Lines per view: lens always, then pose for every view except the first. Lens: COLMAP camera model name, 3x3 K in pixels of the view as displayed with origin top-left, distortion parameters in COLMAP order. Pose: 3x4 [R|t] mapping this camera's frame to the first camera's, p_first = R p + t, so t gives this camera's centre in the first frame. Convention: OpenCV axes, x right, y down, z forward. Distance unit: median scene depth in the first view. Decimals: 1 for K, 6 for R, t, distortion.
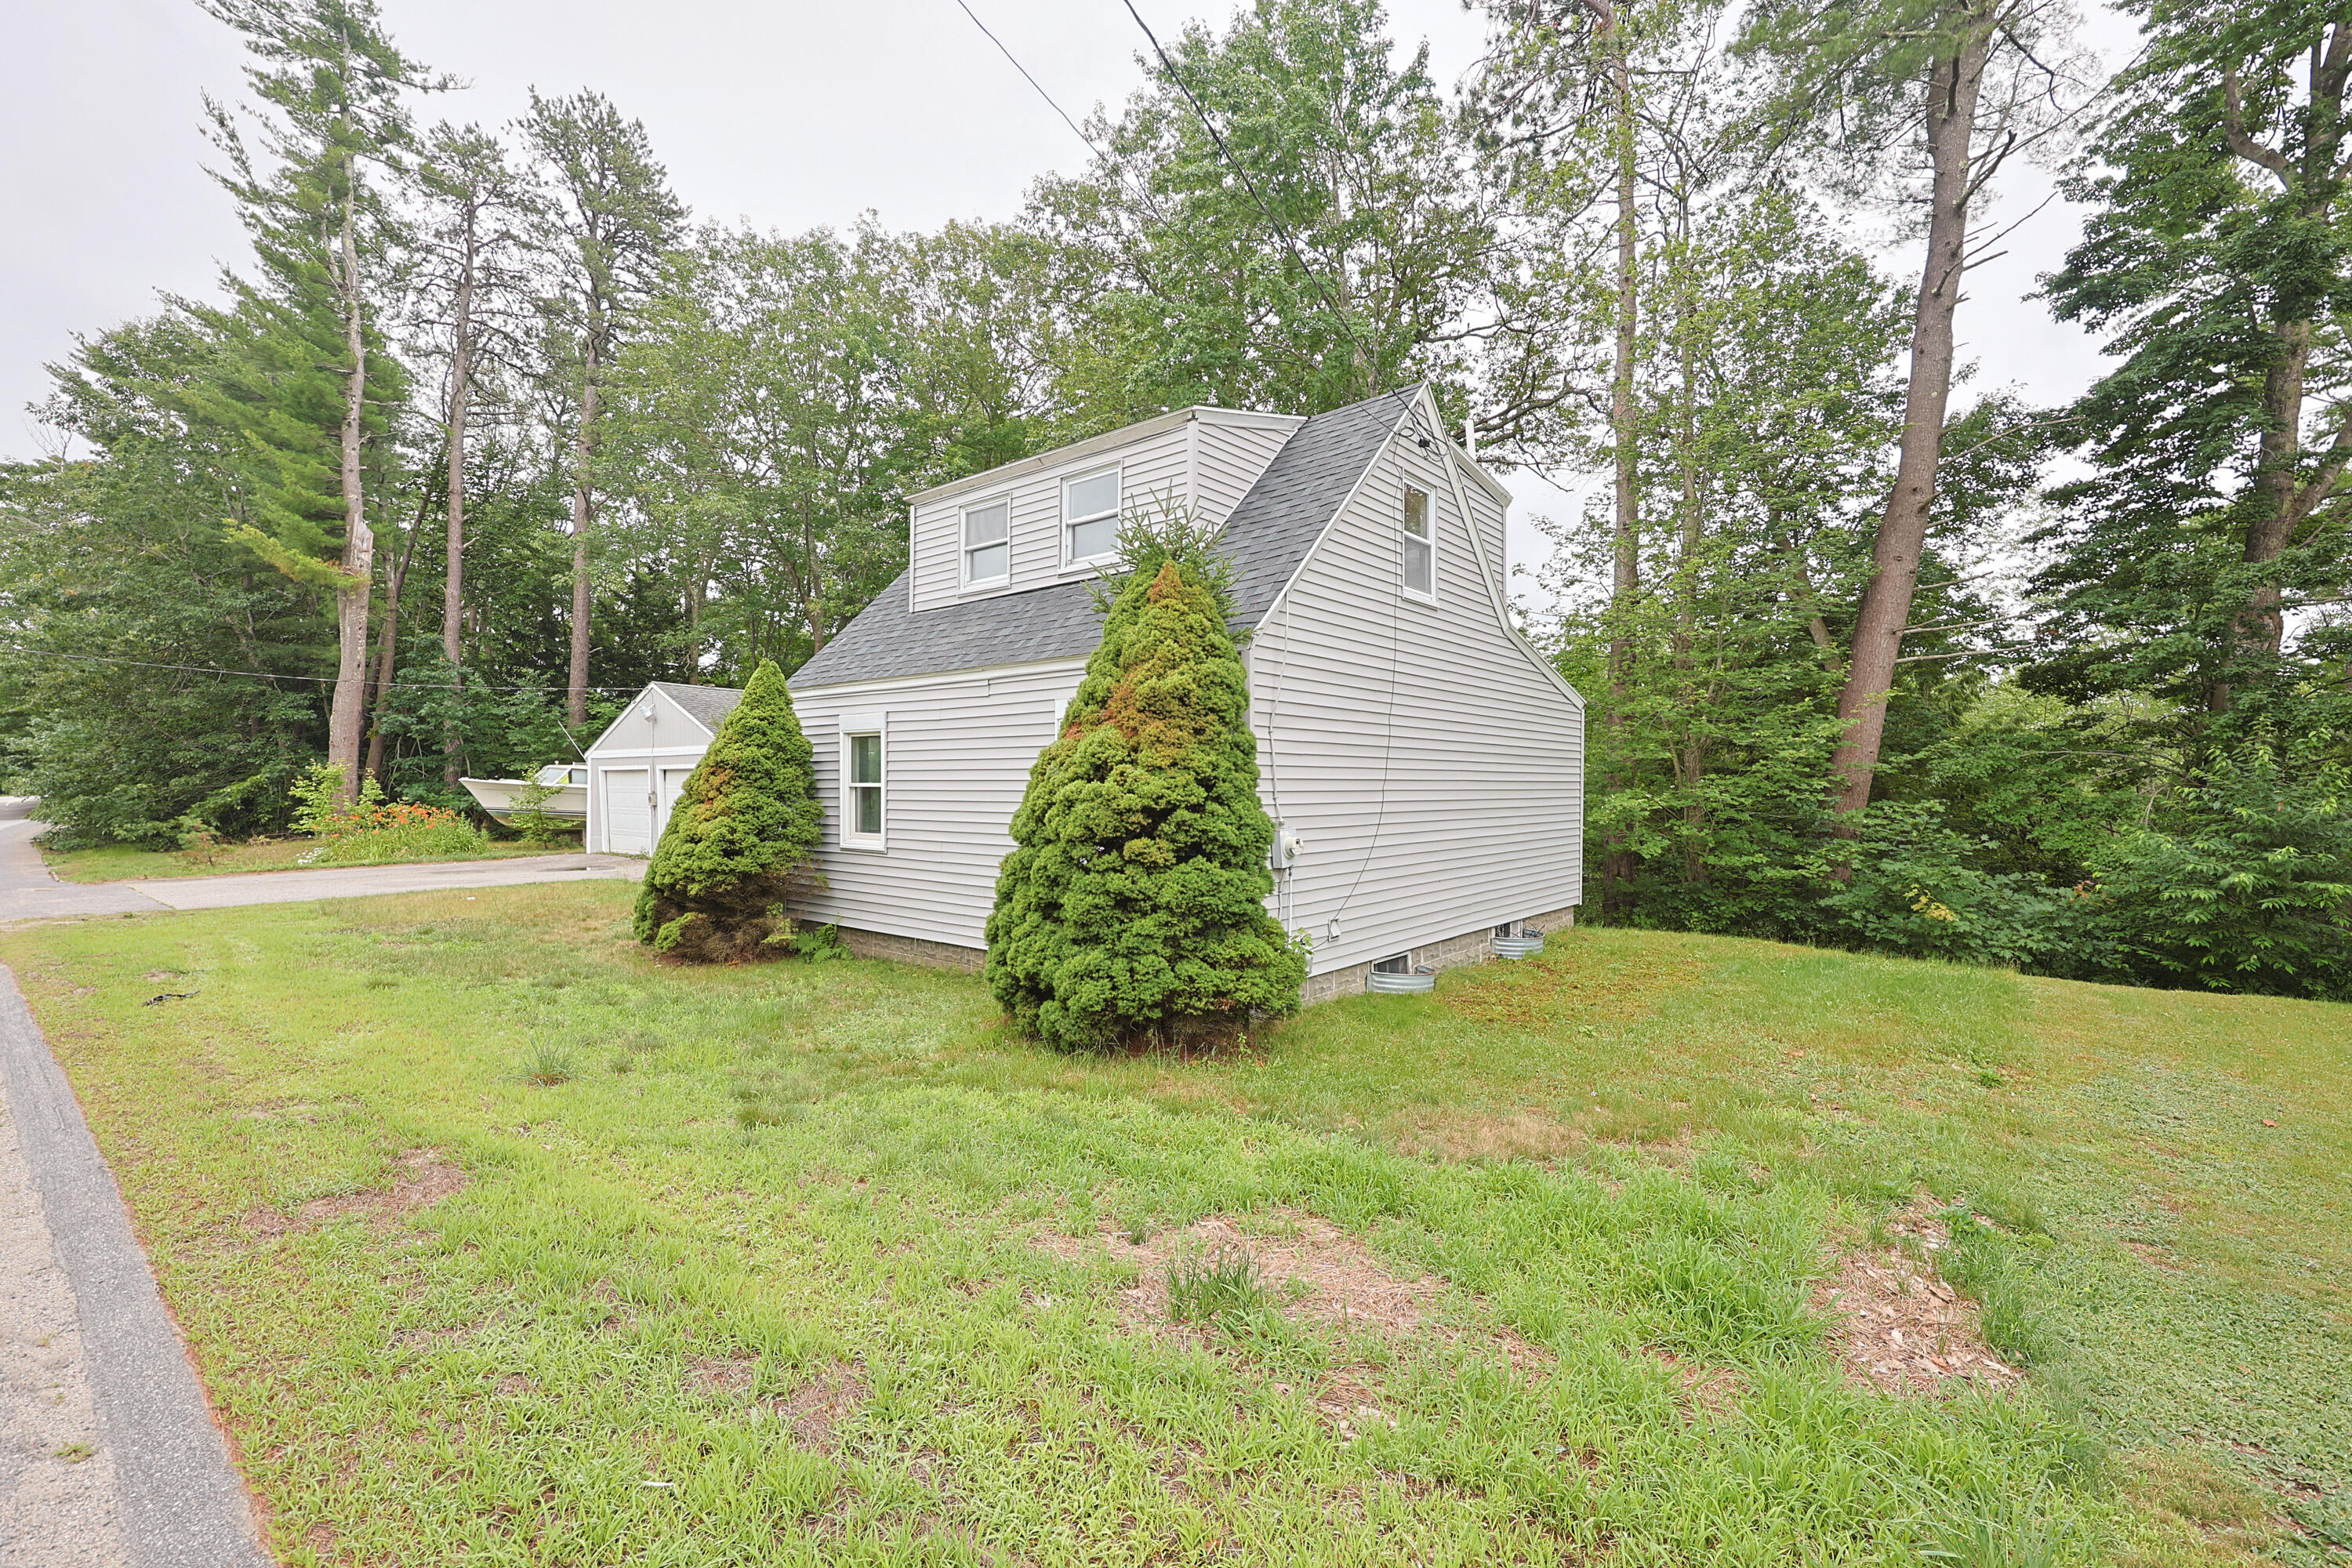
lens RADIAL K [[1014.8, 0, 1179.8], [0, 1014.8, 785.3], [0, 0, 1]] dist [0.001172, -0.000409]
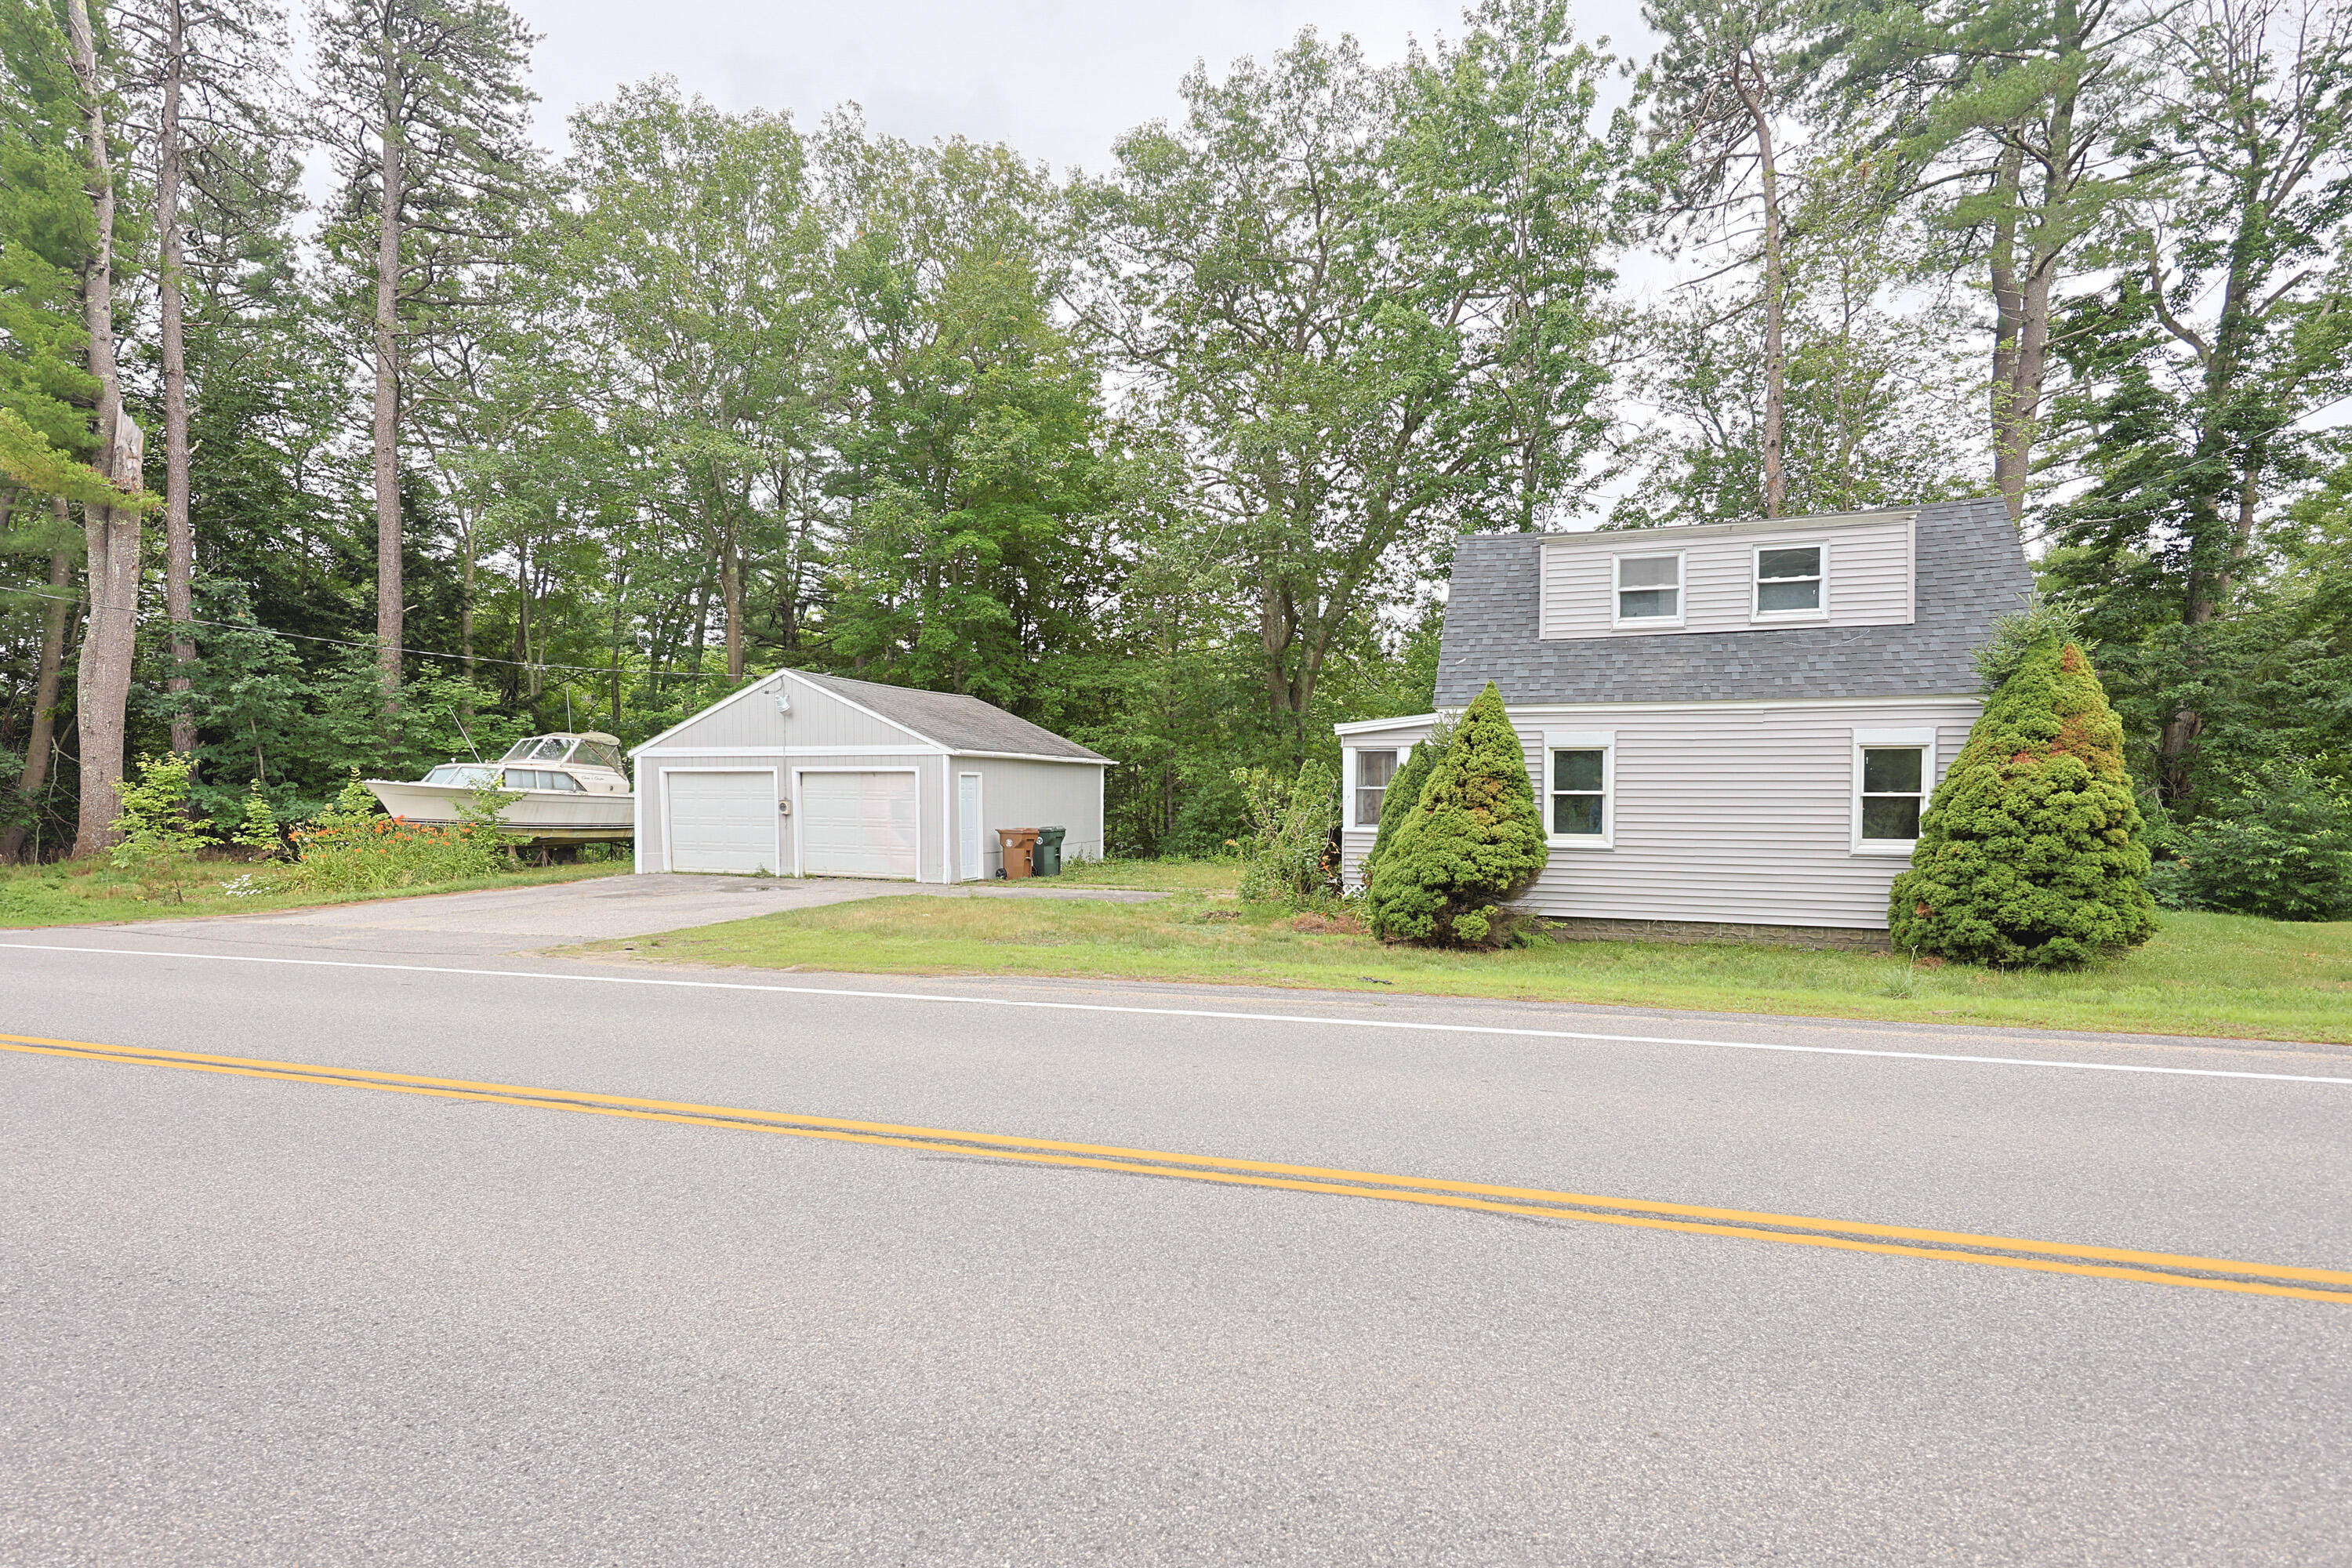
lens RADIAL K [[1205.4, 0, 1179.4], [0, 1205.4, 803.9], [0, 0, 1]] dist [0.001439, -0.000118]
pose [[0.937592, -0.007753, 0.347650, -0.492230], [0.000922, 0.999803, 0.019810, -0.006534], [-0.347736, -0.018253, 0.937415, -0.051782]]
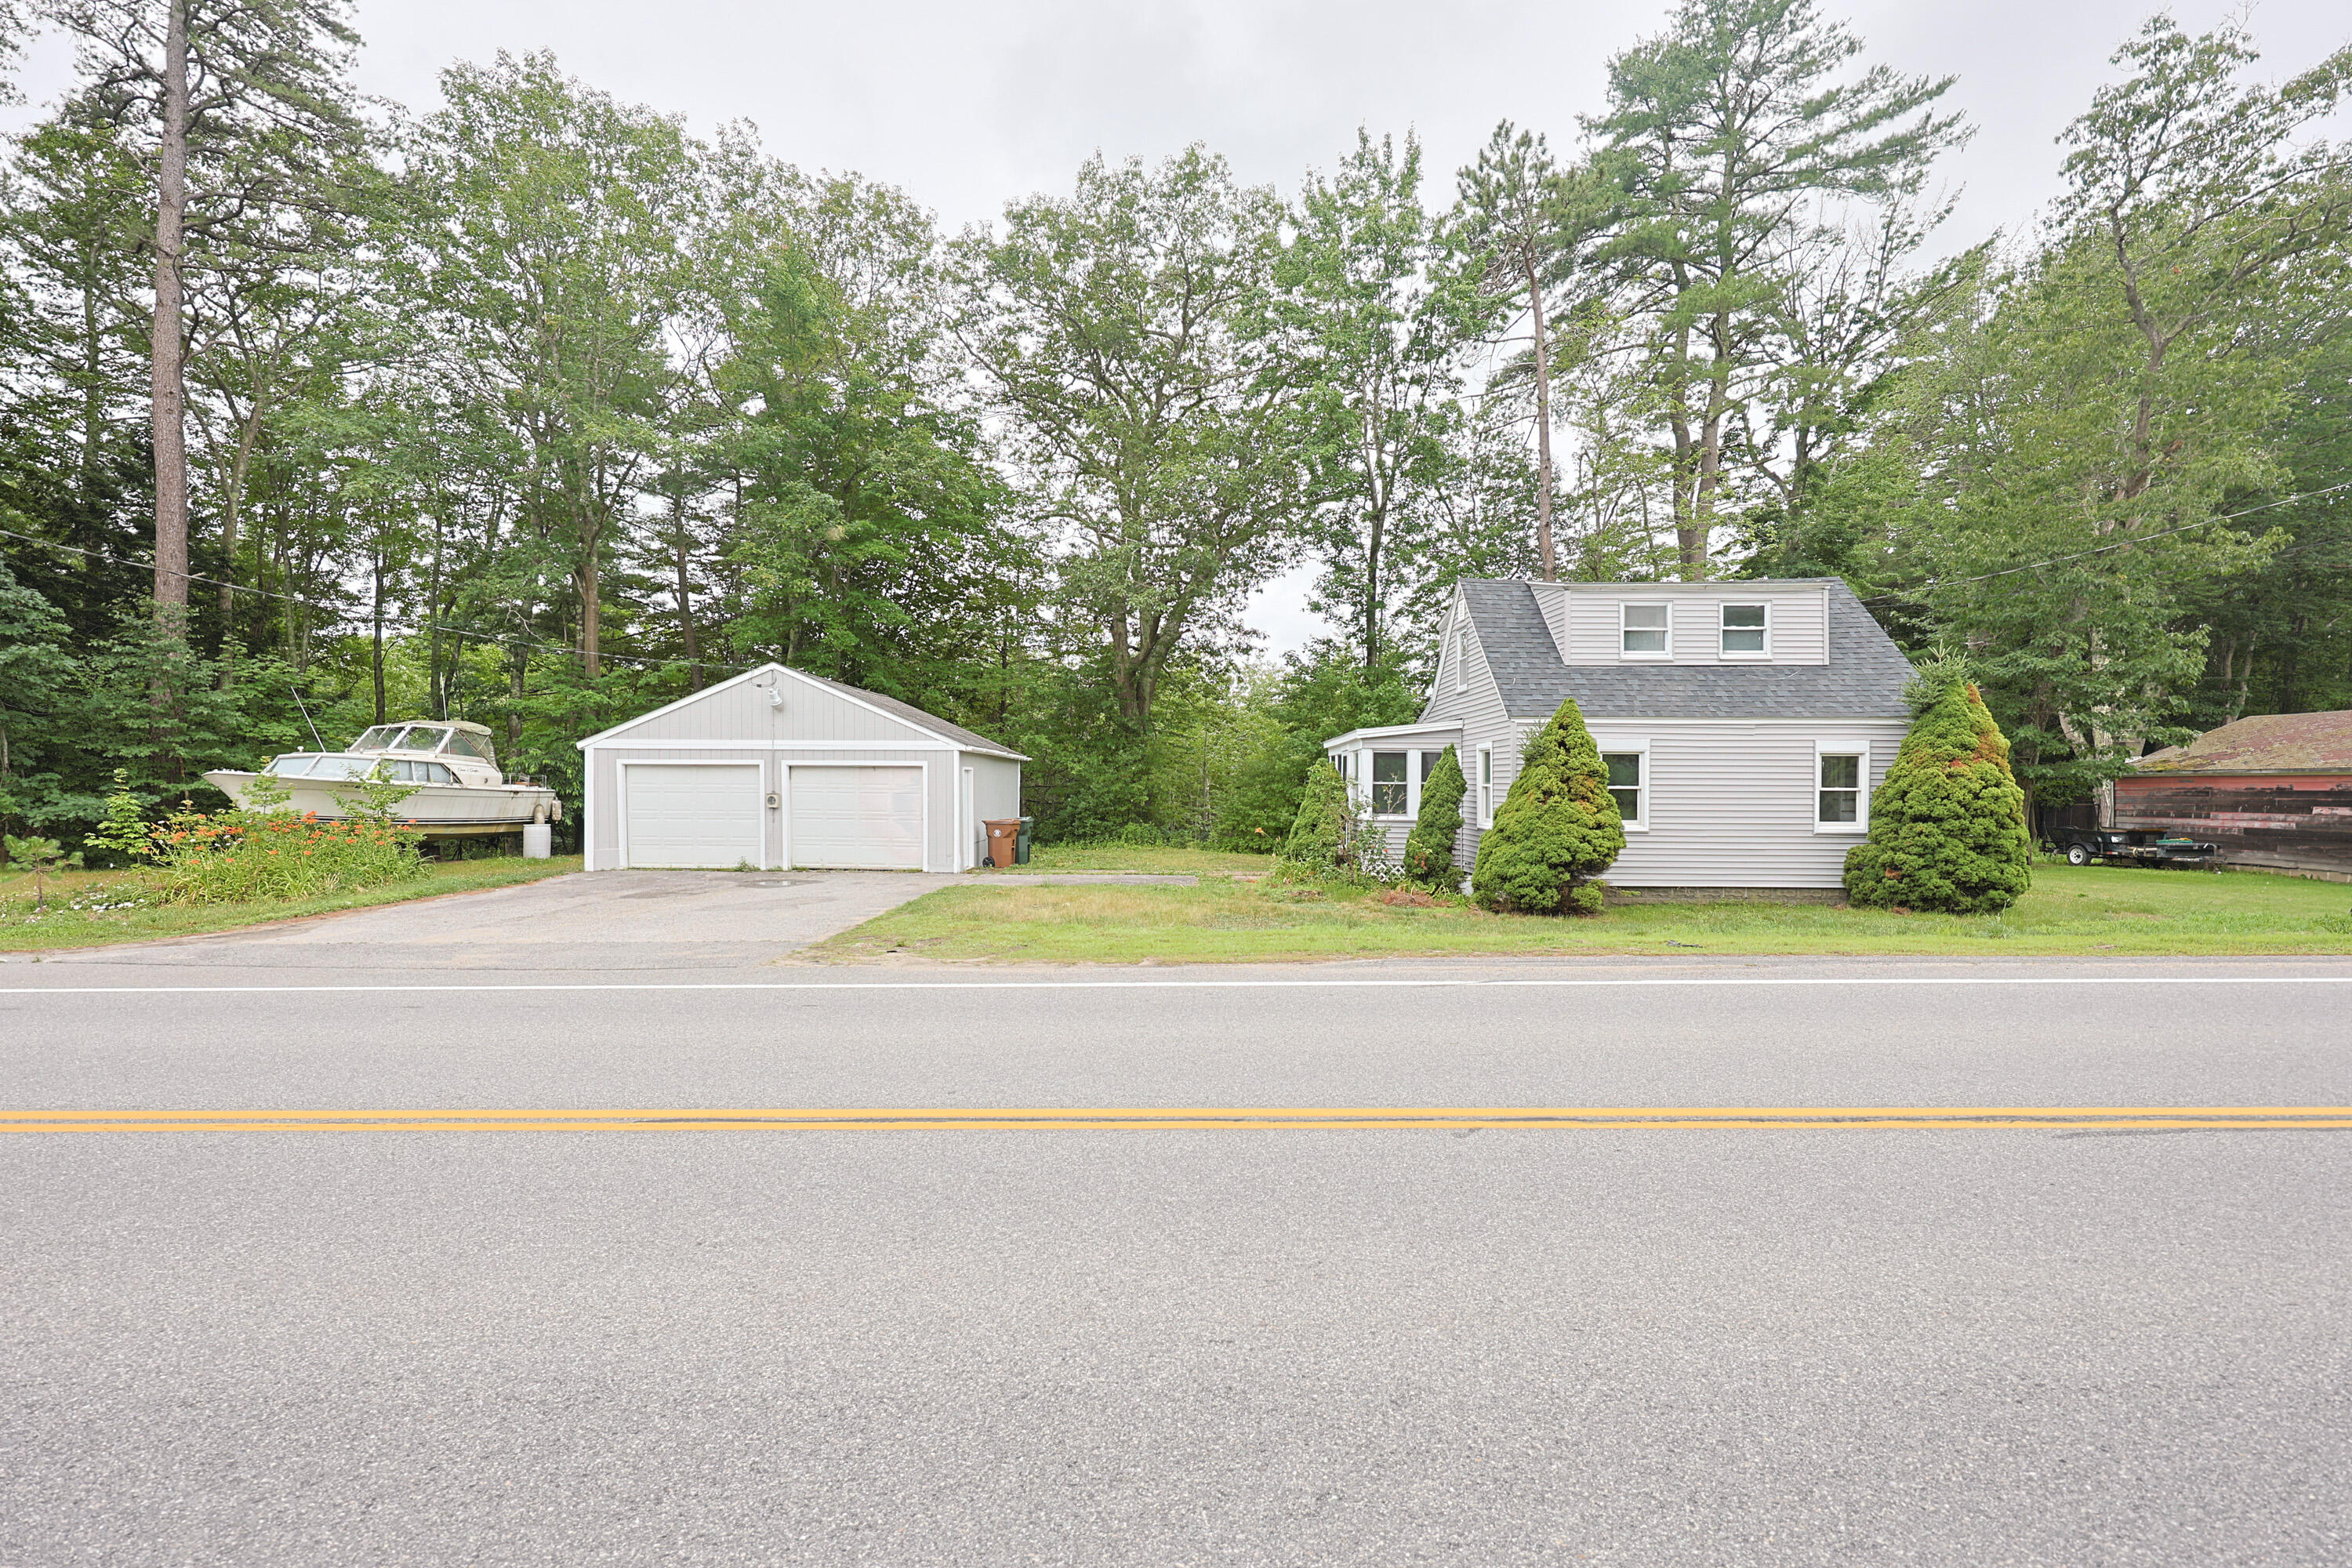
lens RADIAL K [[1014.8, 0, 1171.2], [0, 1014.8, 768.8], [0, 0, 1]] dist [0.001172, -0.000409]
pose [[0.770034, 0.006115, 0.637973, -0.707113], [-0.003736, 0.999980, -0.005076, -0.007510], [-0.637992, 0.001526, 0.770042, 0.117517]]
